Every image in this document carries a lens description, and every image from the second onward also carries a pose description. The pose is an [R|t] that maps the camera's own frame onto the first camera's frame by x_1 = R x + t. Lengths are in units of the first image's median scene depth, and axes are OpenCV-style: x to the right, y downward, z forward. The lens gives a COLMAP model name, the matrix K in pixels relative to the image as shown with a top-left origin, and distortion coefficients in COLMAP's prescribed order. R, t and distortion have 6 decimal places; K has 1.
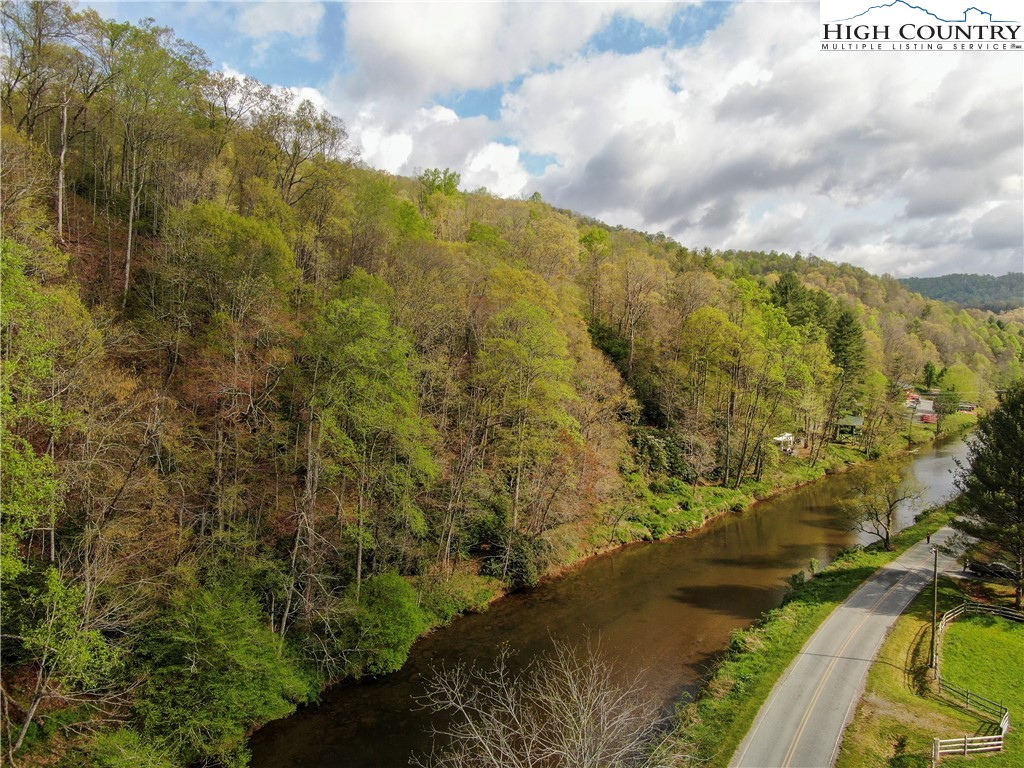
lens RADIAL K [[727.5, 0, 512.0], [0, 727.5, 383.5], [0, 0, 1]] dist [-0.025590, 0.010361]
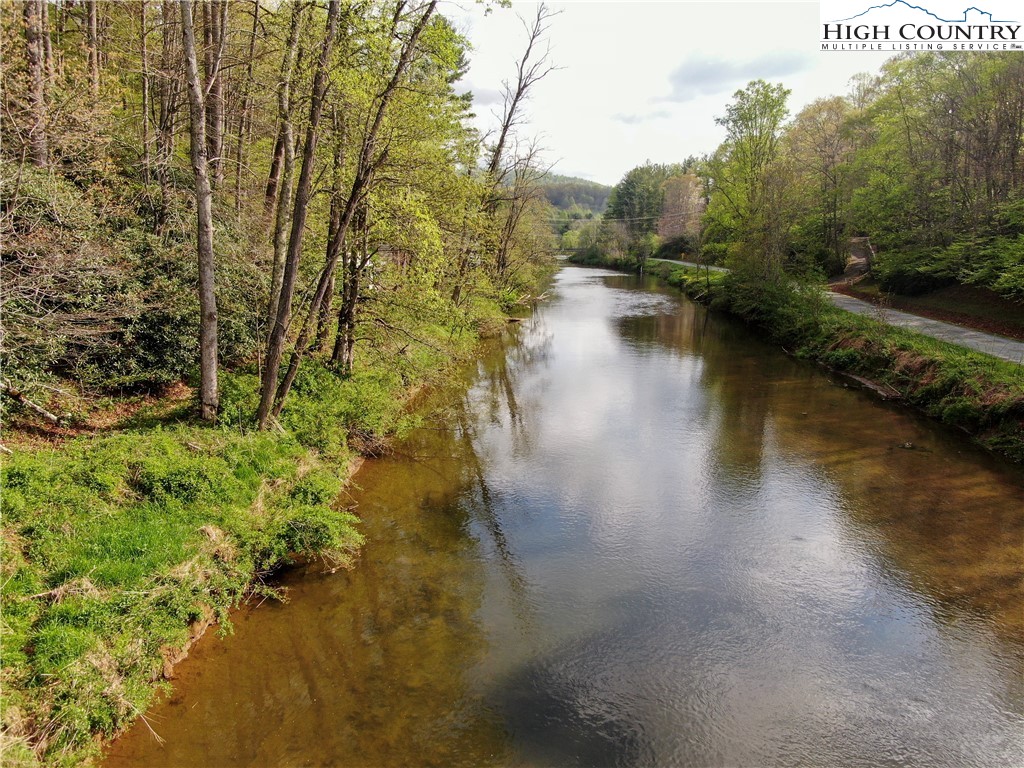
lens RADIAL K [[727.5, 0, 511.0], [0, 727.5, 385.6], [0, 0, 1]] dist [-0.025590, 0.010361]
pose [[0.783043, -0.118195, 0.610634, 0.388363], [0.027871, 0.987459, 0.155393, 0.170851], [-0.621343, -0.104661, 0.776517, 1.295556]]
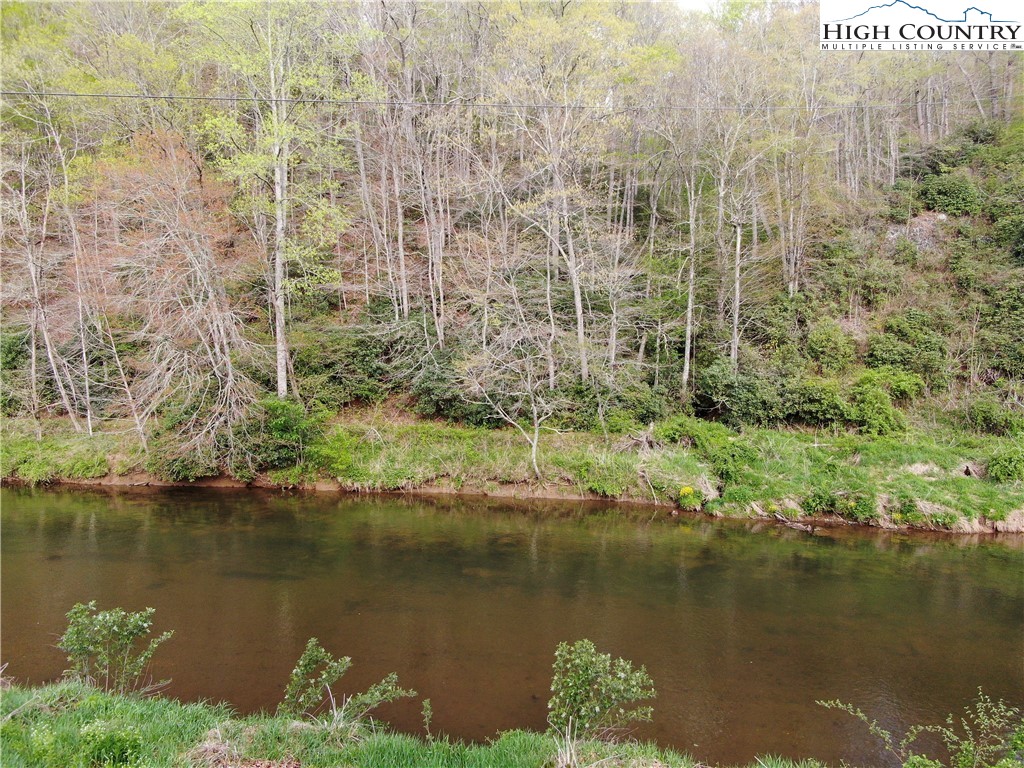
lens RADIAL K [[727.5, 0, 514.0], [0, 727.5, 384.0], [0, 0, 1]] dist [-0.025590, 0.010361]
pose [[0.501167, 0.042343, -0.864314, 0.573622], [-0.047142, 0.998655, 0.021590, 0.196568], [0.864065, 0.029926, 0.502489, 0.970135]]
